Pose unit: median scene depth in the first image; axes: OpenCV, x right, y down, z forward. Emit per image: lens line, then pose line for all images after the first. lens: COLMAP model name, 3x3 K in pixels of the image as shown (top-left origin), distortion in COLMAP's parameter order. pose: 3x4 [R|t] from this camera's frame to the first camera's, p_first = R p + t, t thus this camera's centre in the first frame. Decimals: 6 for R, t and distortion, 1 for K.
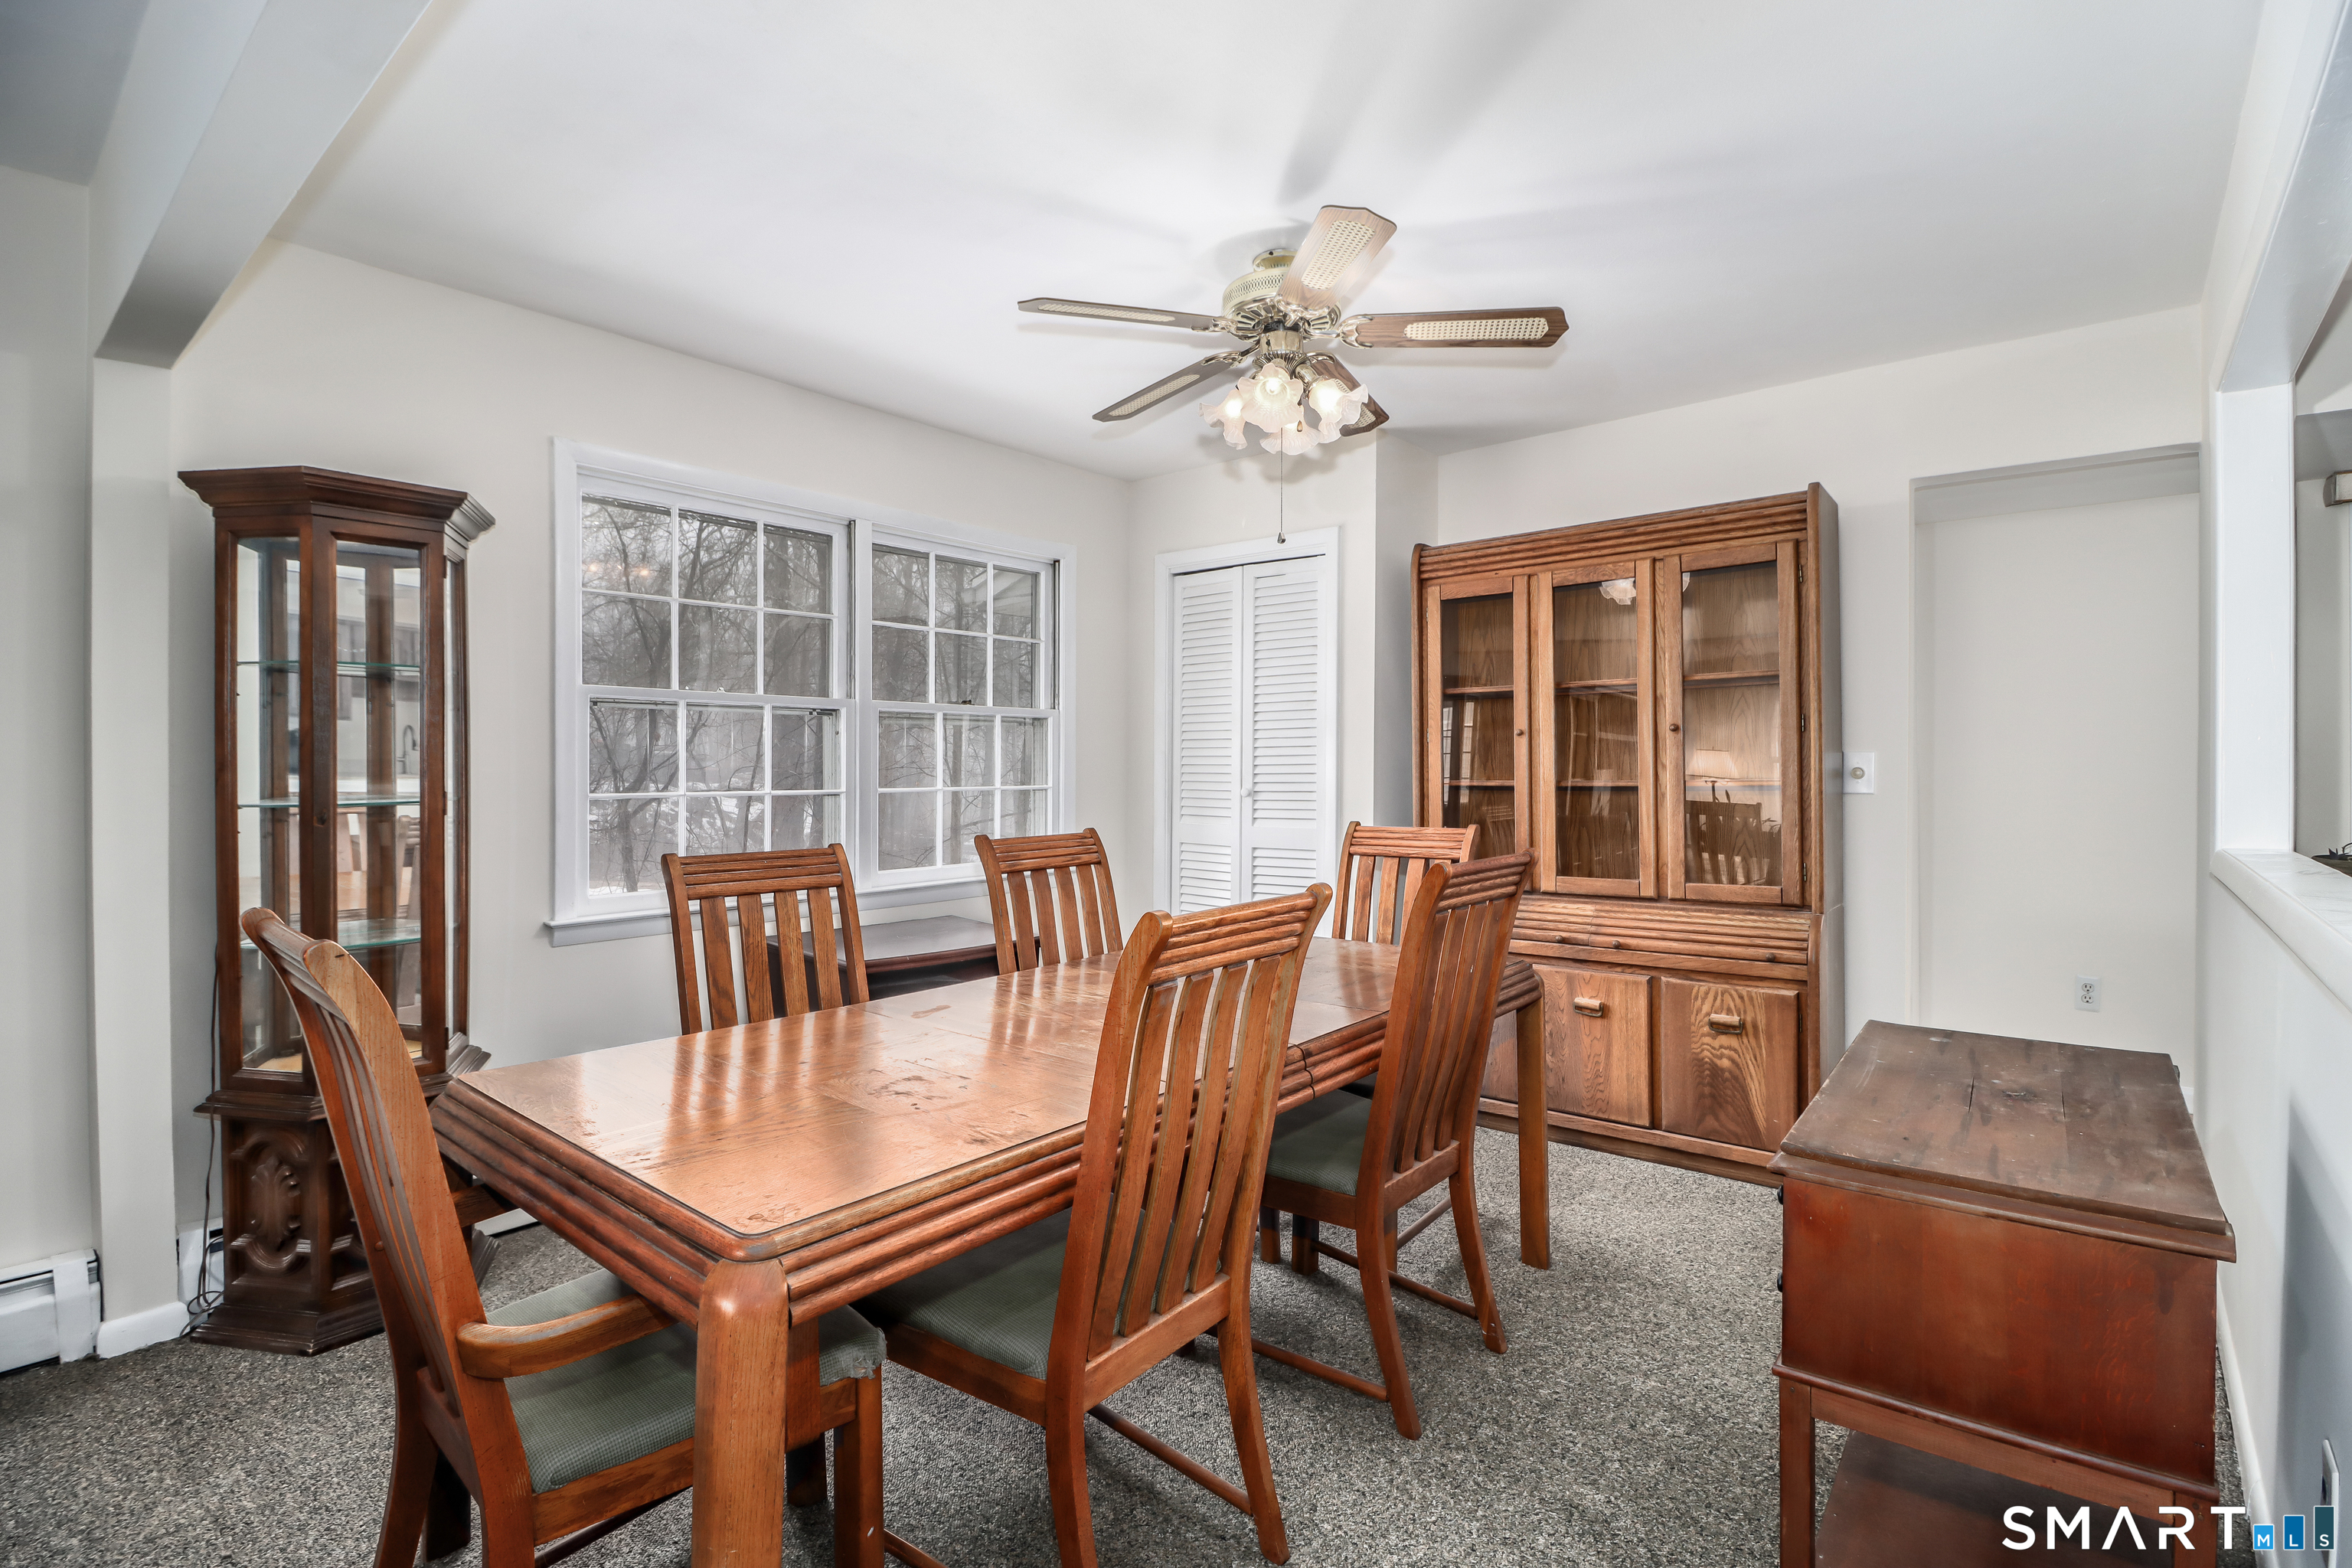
lens RADIAL K [[1086.8, 0, 1182.7], [0, 1086.8, 765.6], [0, 0, 1]] dist [-0.000155, -0.013441]
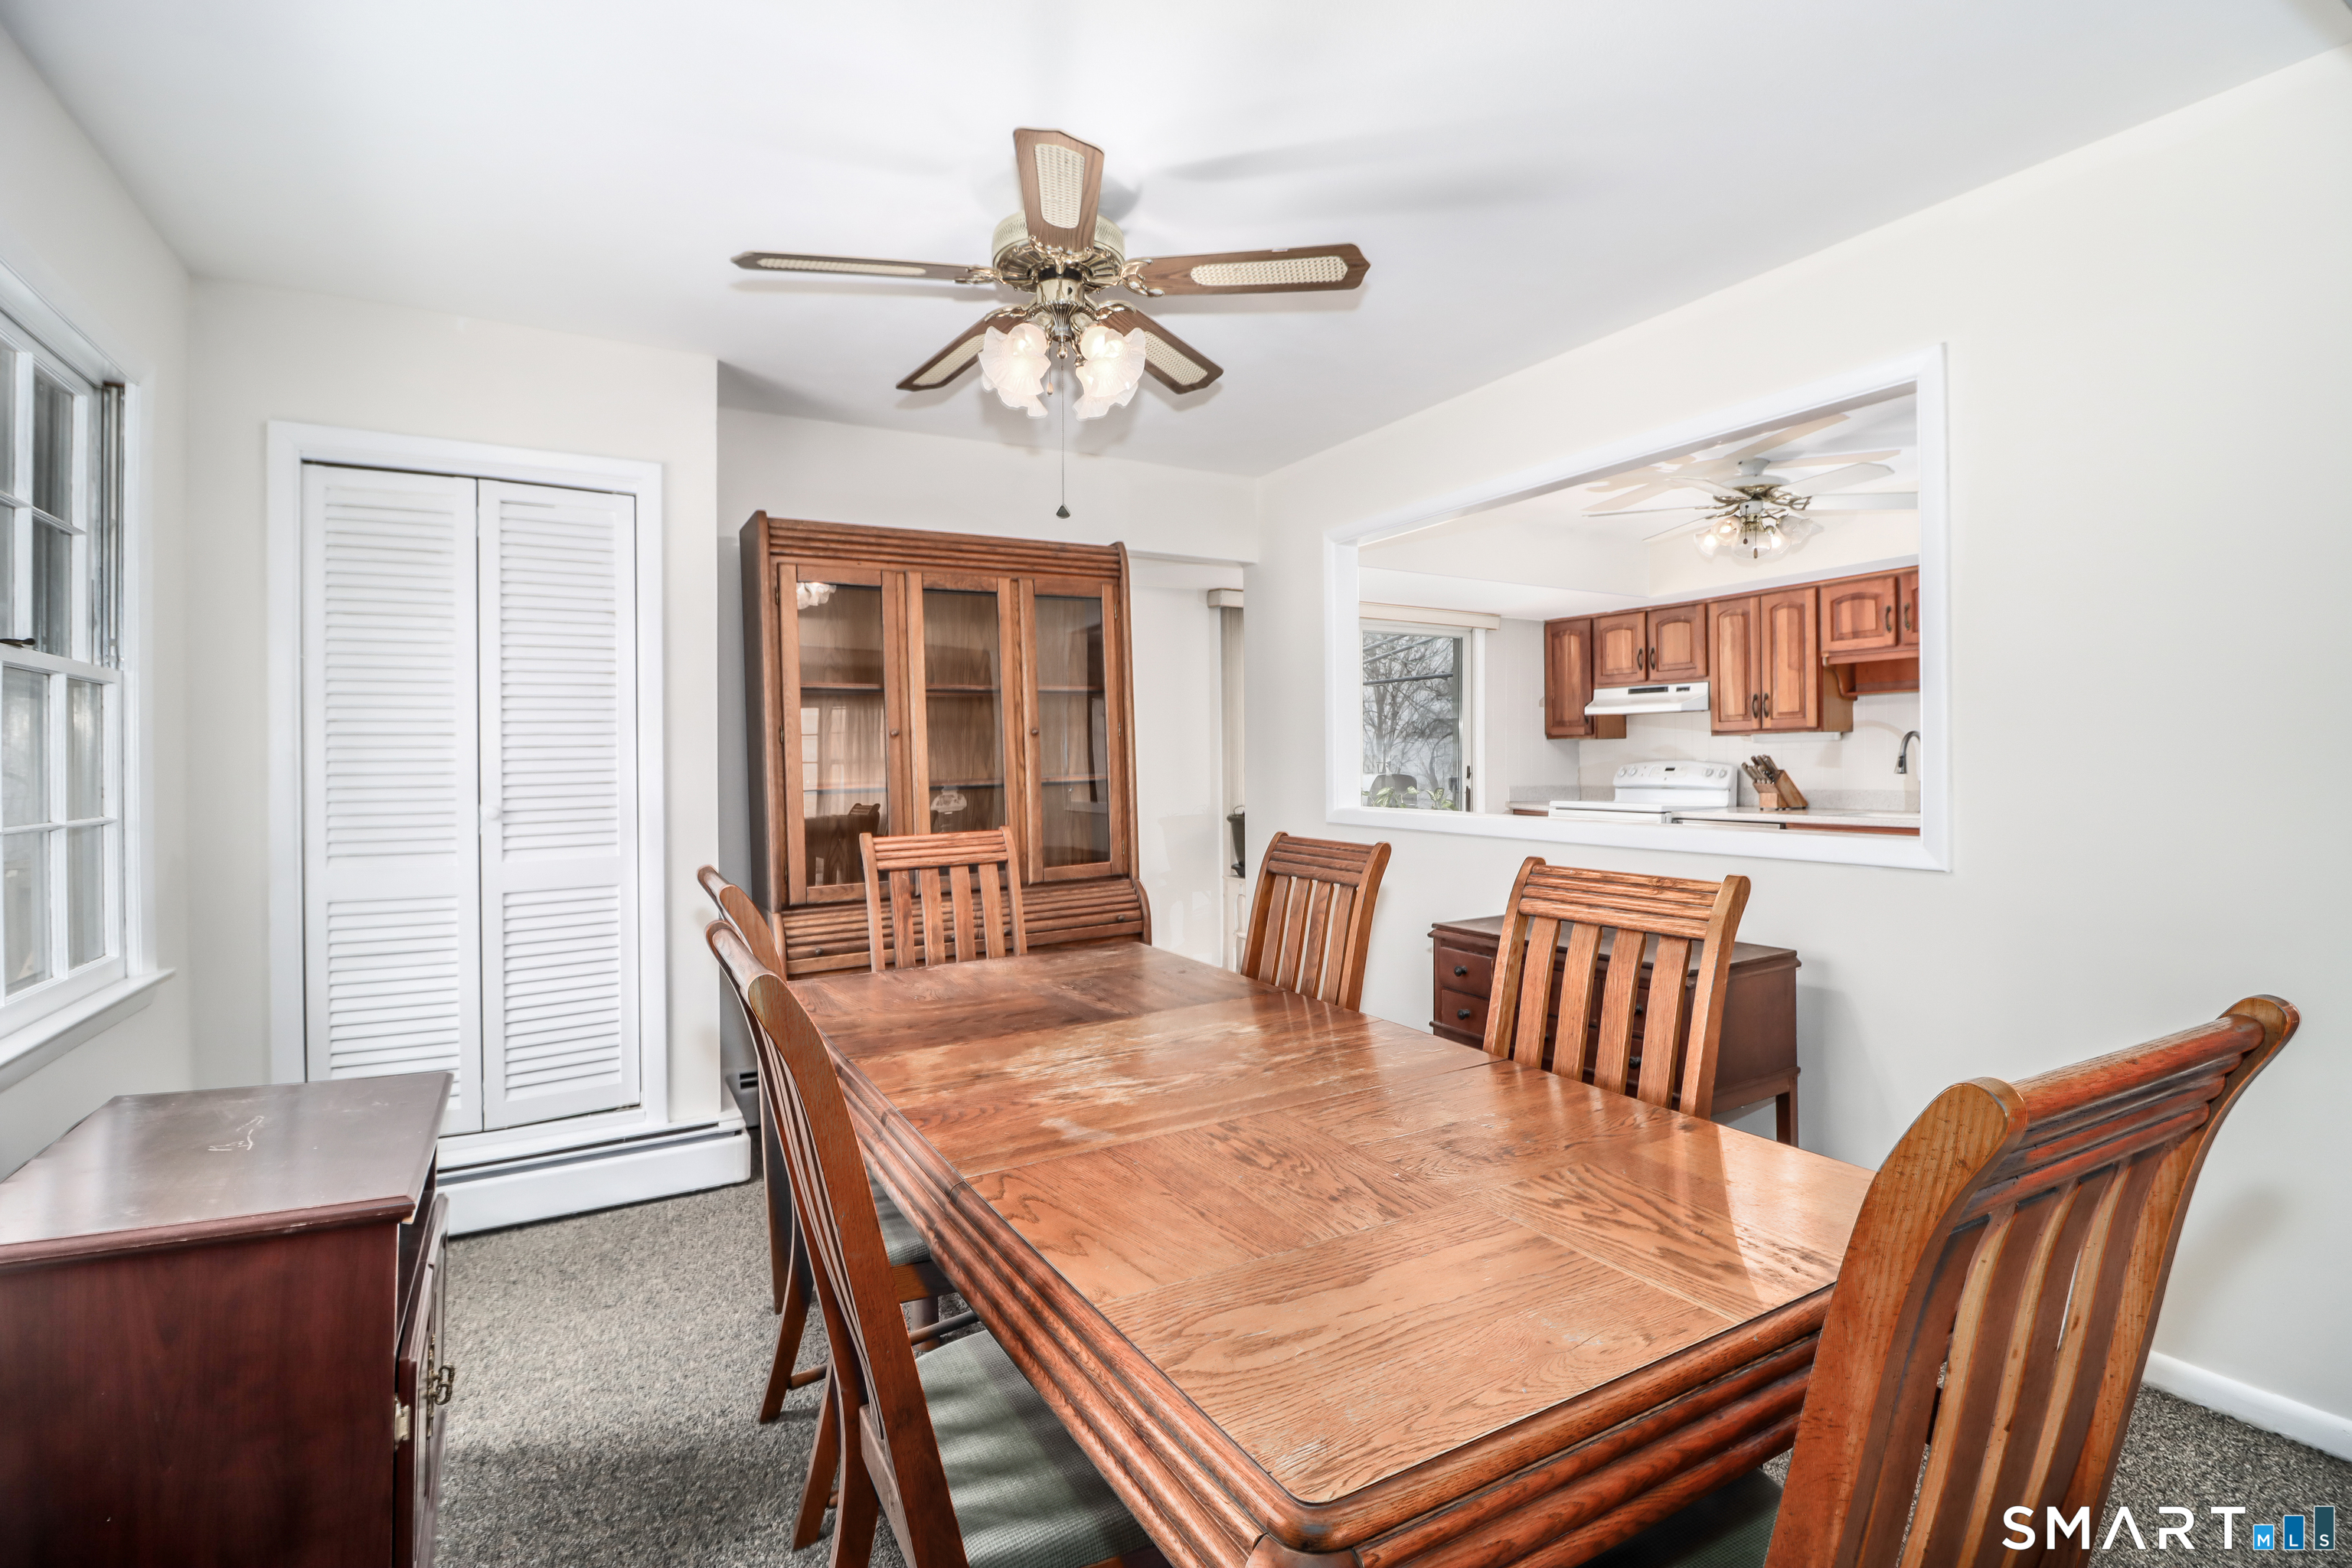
lens RADIAL K [[1086.8, 0, 1182.7], [0, 1086.8, 765.6], [0, 0, 1]] dist [-0.000155, -0.013441]
pose [[0.346817, -0.007342, 0.937904, -0.554270], [0.013650, 0.999903, 0.002780, -0.001165], [-0.937833, 0.011838, 0.346884, 0.461142]]
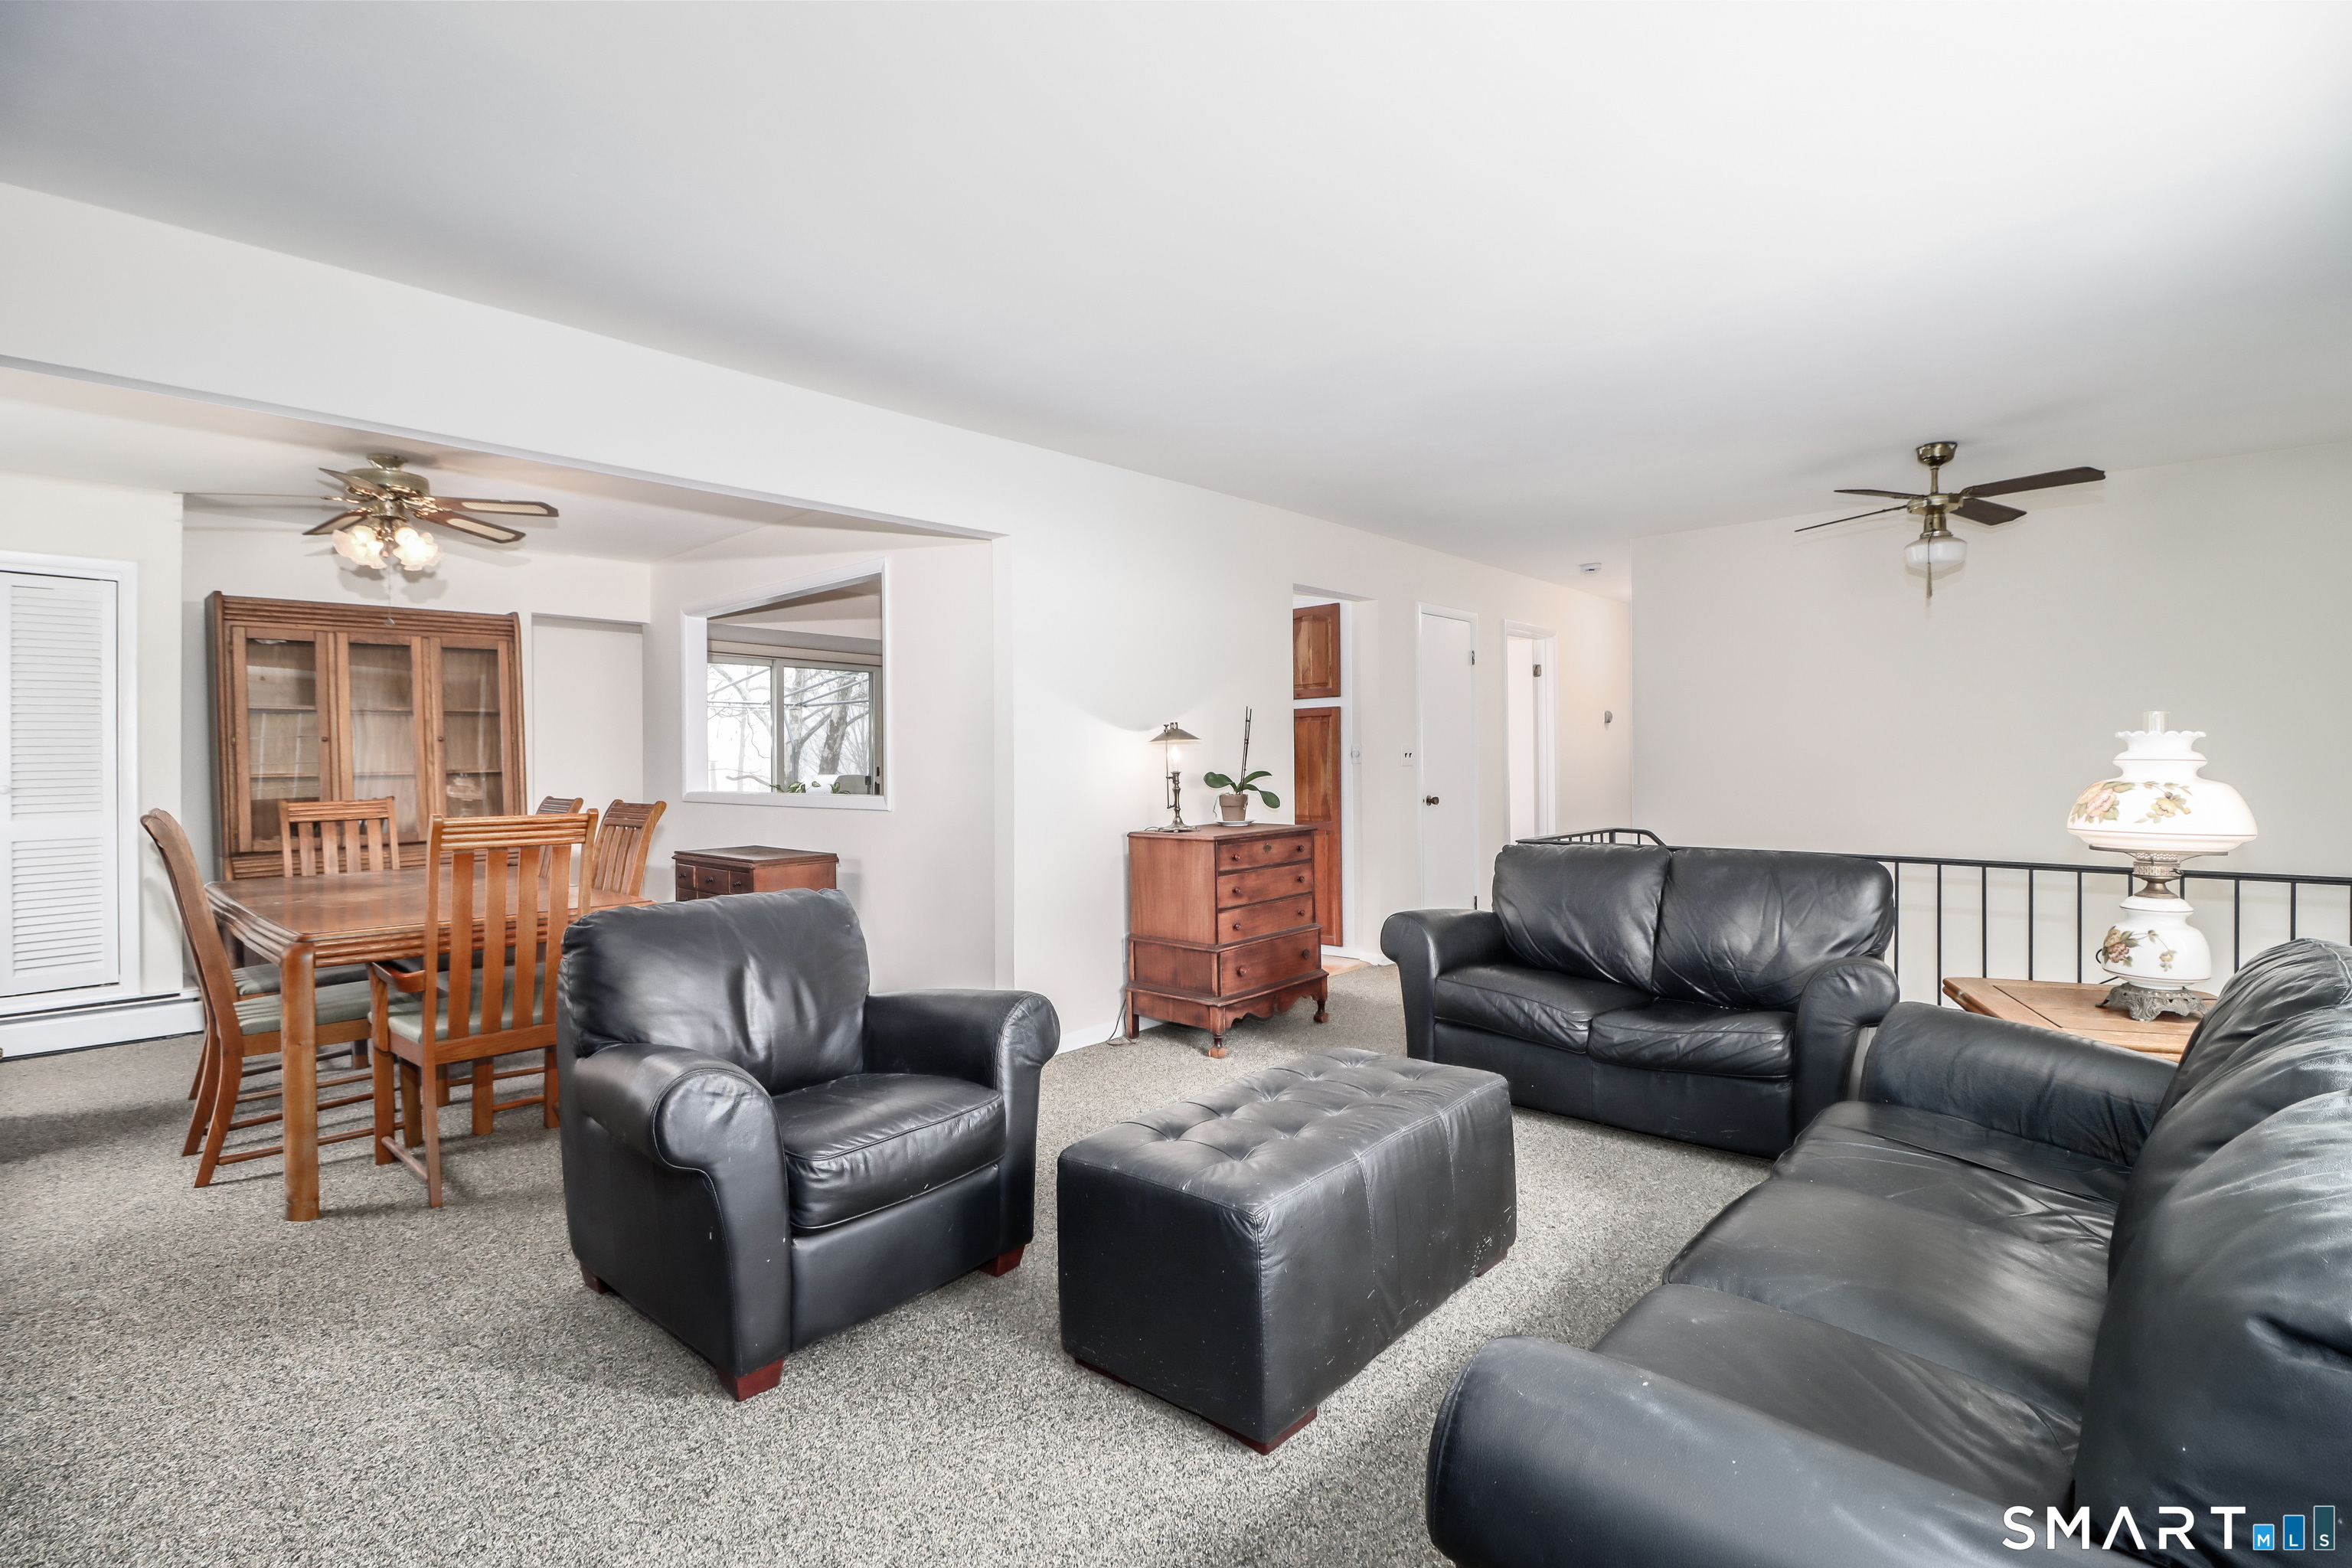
lens RADIAL K [[1086.8, 0, 1182.7], [0, 1086.8, 765.6], [0, 0, 1]] dist [-0.000155, -0.013441]
pose [[0.046373, 0.000835, 0.998924, -1.177542], [0.011839, 0.999929, -0.001386, 0.022513], [-0.998854, 0.011891, 0.046360, -0.231939]]
